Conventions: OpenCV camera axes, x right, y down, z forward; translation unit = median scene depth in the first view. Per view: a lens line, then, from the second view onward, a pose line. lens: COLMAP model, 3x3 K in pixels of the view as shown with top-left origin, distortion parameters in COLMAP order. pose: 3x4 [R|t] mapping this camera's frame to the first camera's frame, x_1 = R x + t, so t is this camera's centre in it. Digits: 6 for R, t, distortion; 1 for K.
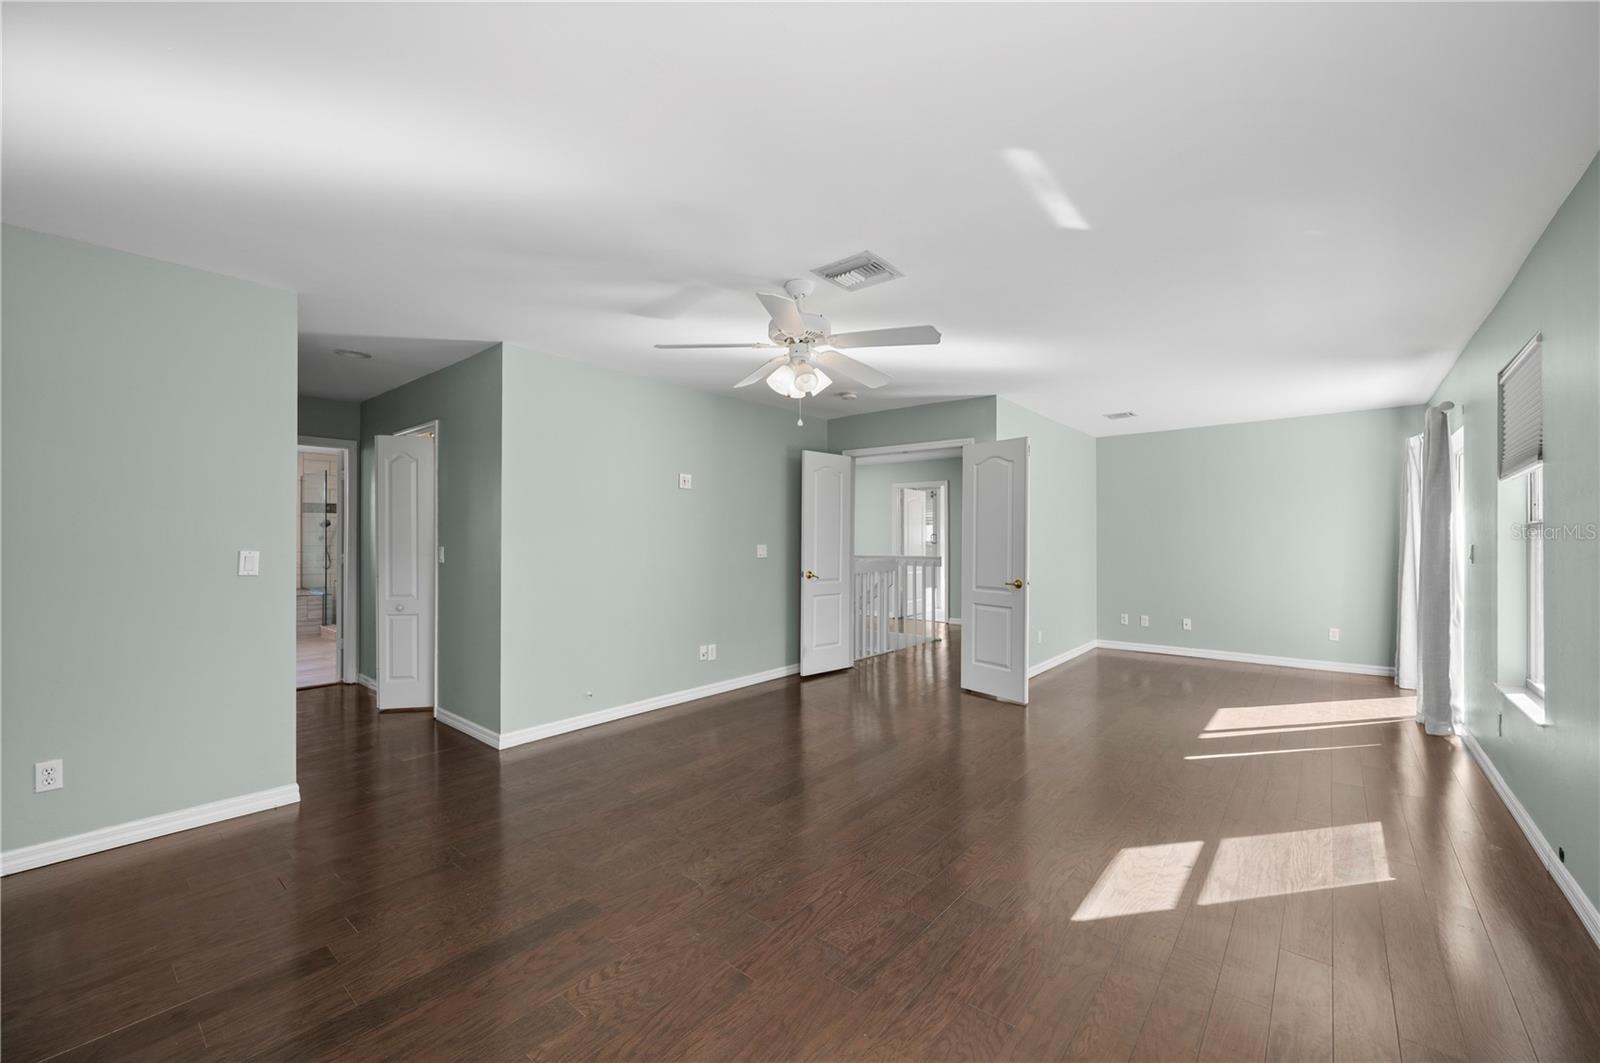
lens RADIAL K [[633.3, 0, 799.4], [0, 633.3, 532.9], [0, 0, 1]] dist [0.001225, -0.001130]
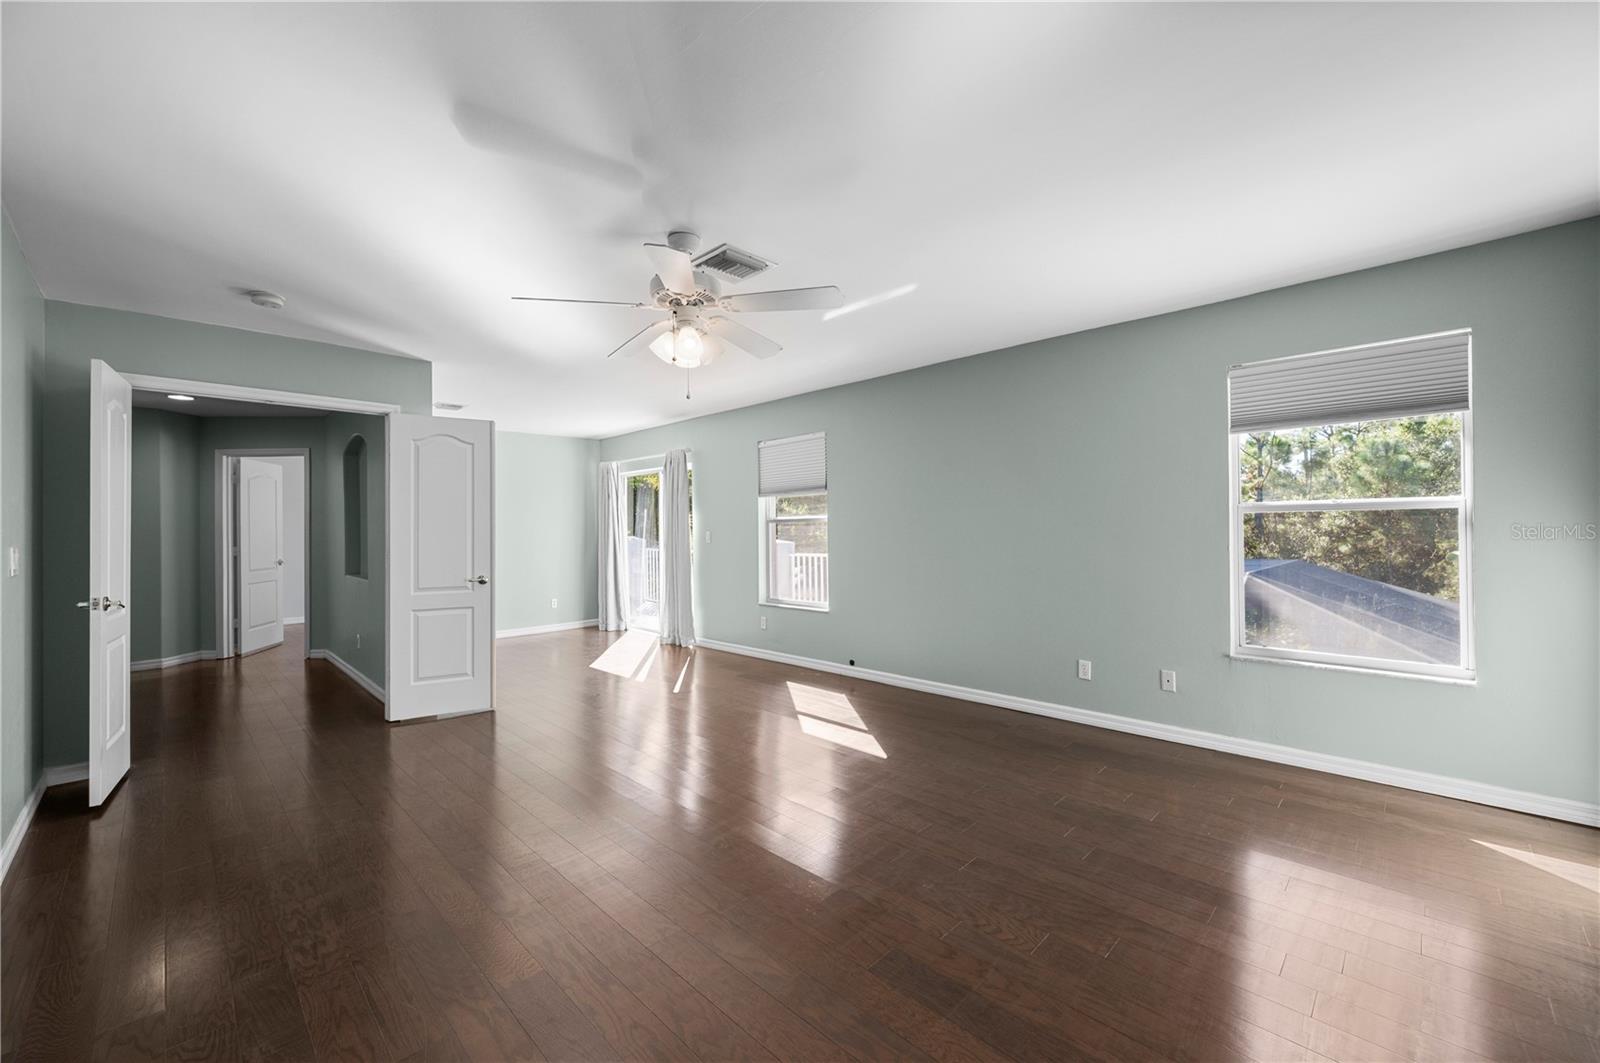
lens RADIAL K [[633.3, 0, 799.8], [0, 633.3, 529.3], [0, 0, 1]] dist [0.001225, -0.001130]
pose [[0.084485, -0.000946, 0.996424, -0.649252], [0.001678, 0.999998, 0.000807, 0.009218], [-0.996423, 0.001604, 0.084486, 0.574494]]
